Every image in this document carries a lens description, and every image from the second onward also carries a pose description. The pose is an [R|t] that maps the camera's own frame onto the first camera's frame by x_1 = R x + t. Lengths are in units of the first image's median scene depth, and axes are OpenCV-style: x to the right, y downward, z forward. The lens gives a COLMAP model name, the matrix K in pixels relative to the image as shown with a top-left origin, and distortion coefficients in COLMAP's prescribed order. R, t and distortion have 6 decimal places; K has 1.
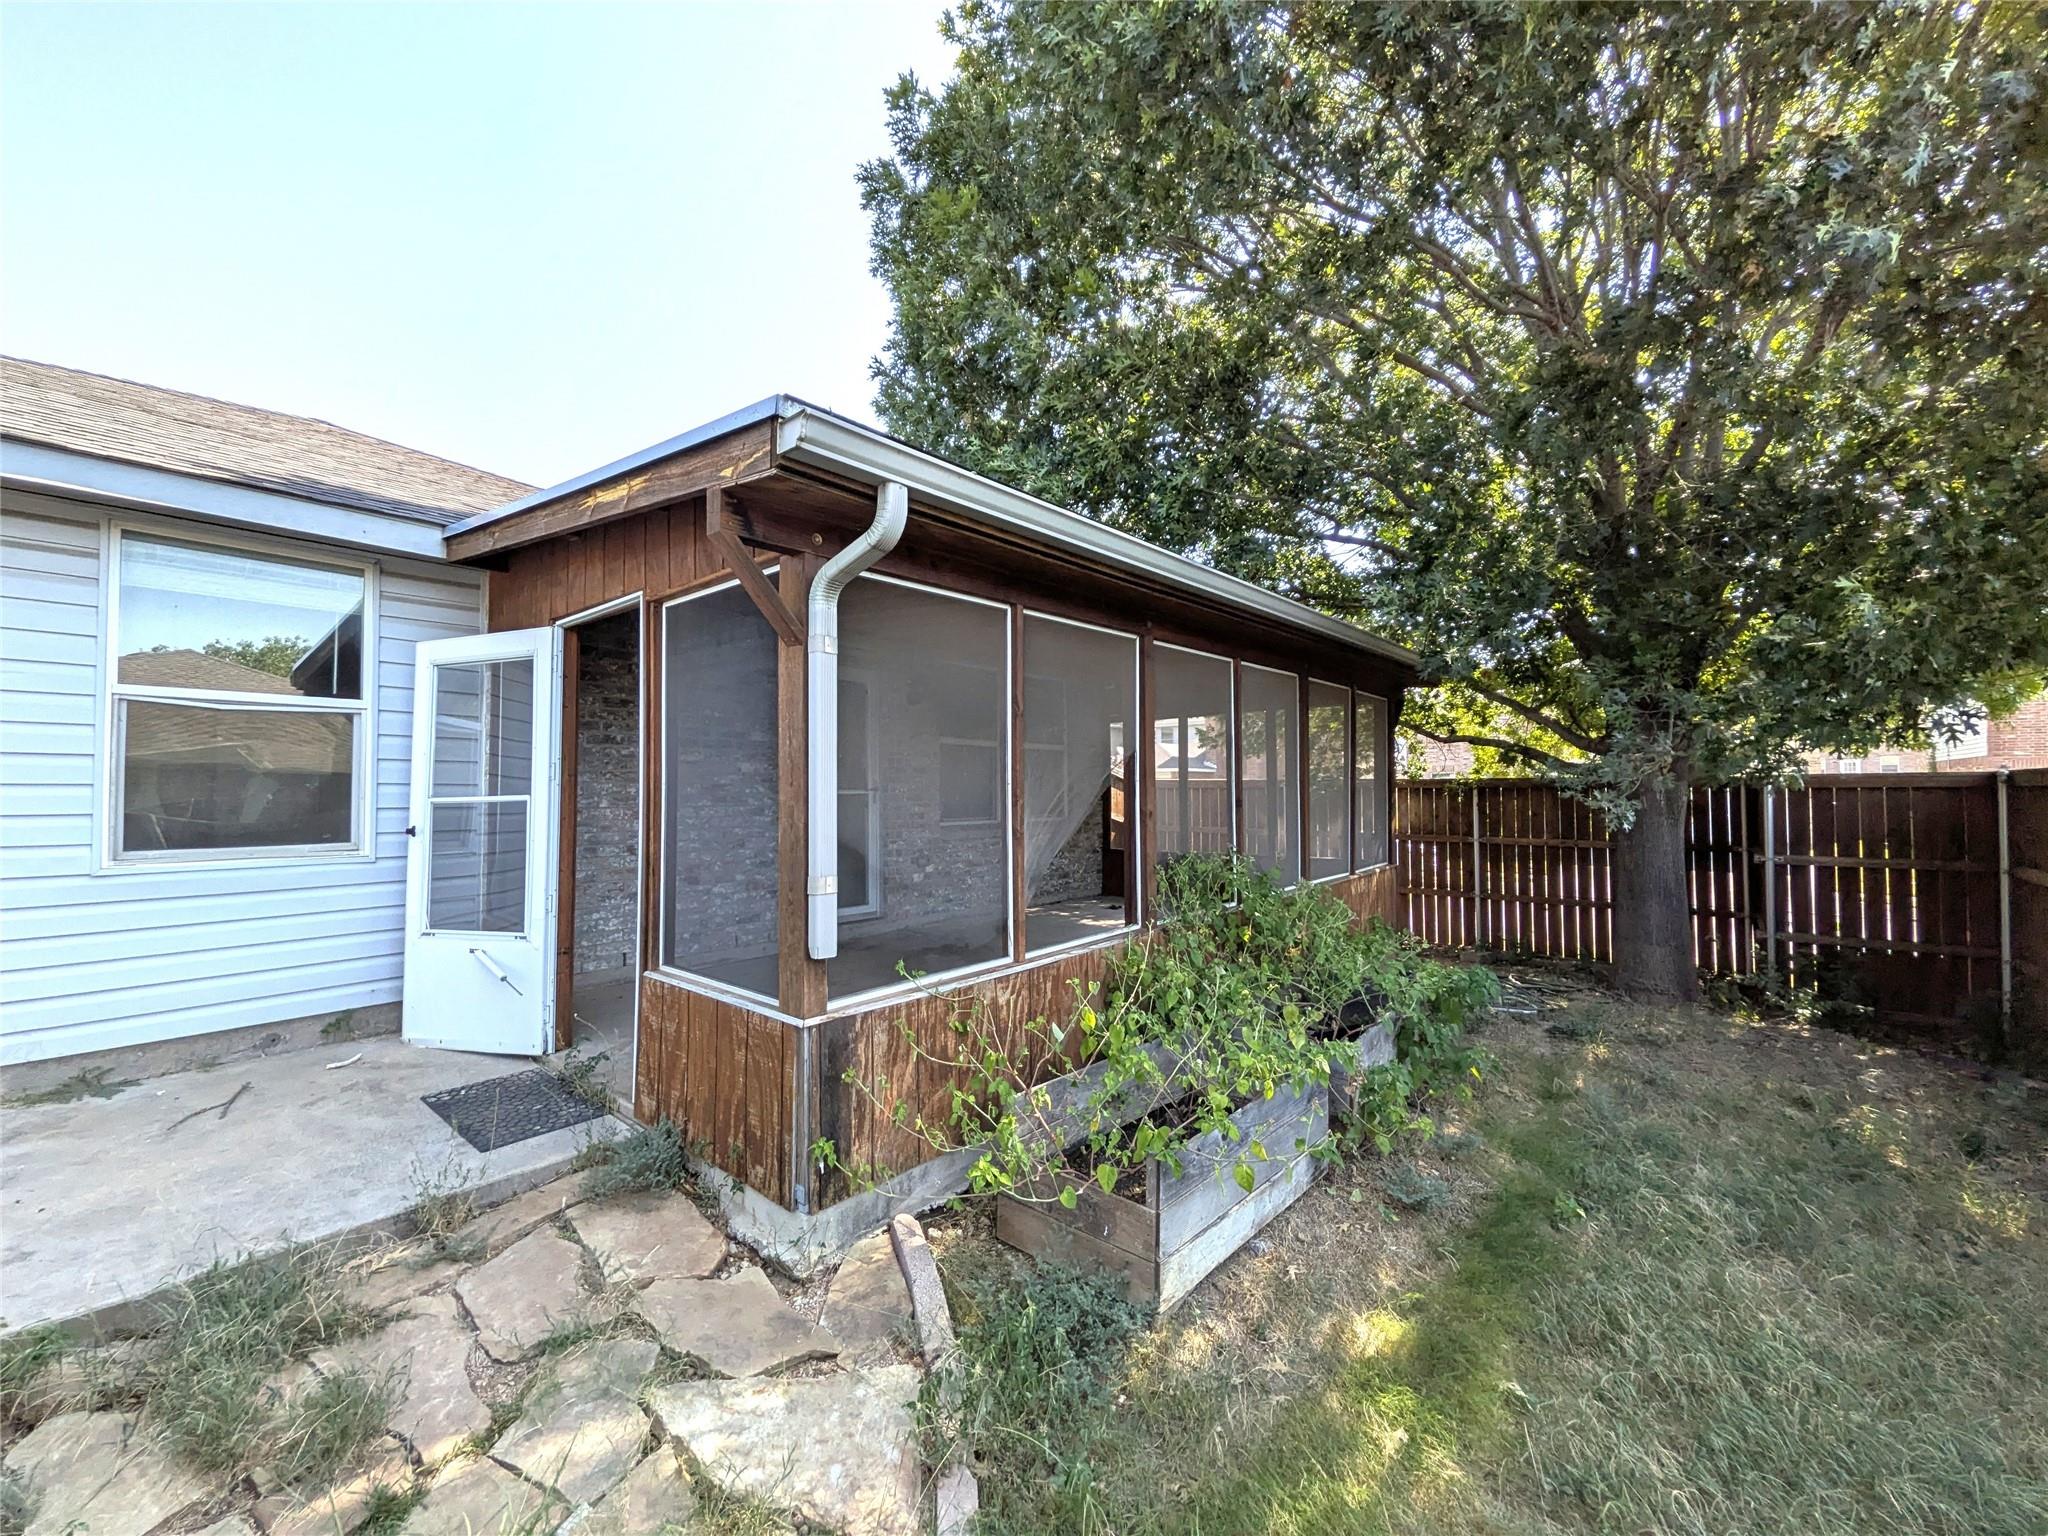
lens RADIAL K [[819.4, 0, 1024.0], [0, 819.4, 768.0], [0, 0, 1]] dist [0.001093, 0.000506]
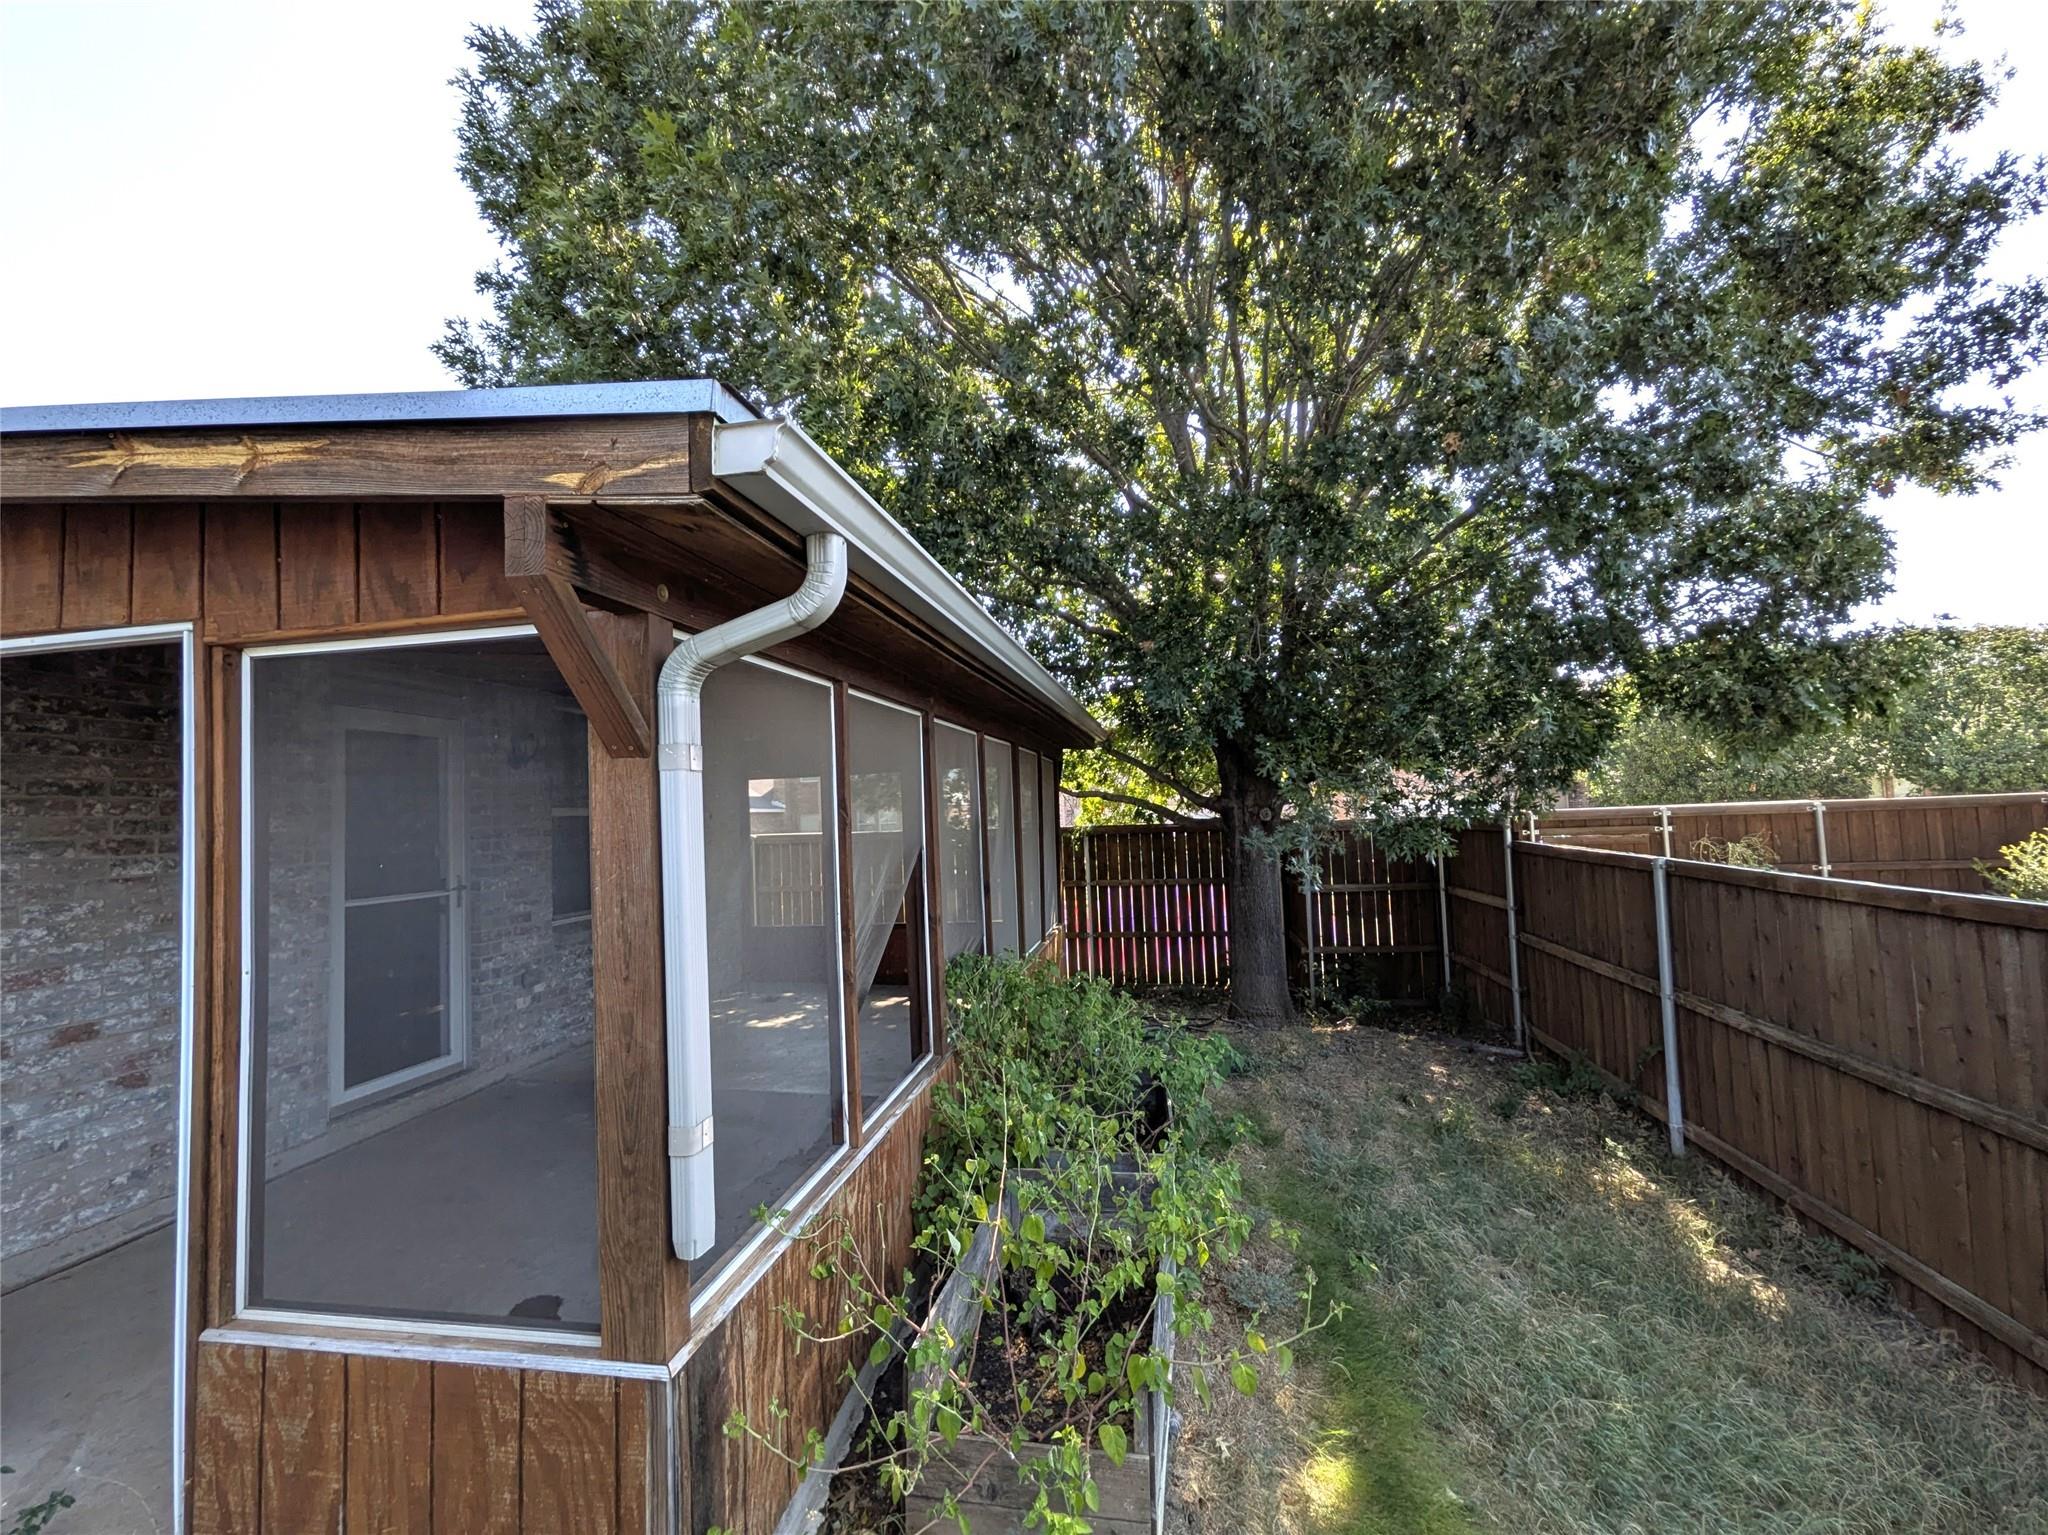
lens RADIAL K [[850.2, 0, 1024.0], [0, 850.2, 767.5], [0, 0, 1]] dist [0.001409, 0.000451]
pose [[0.856189, -0.000867, 0.516662, -0.334990], [0.018956, 0.999378, -0.029737, -0.109796], [-0.516315, 0.035255, 0.855673, 0.266804]]
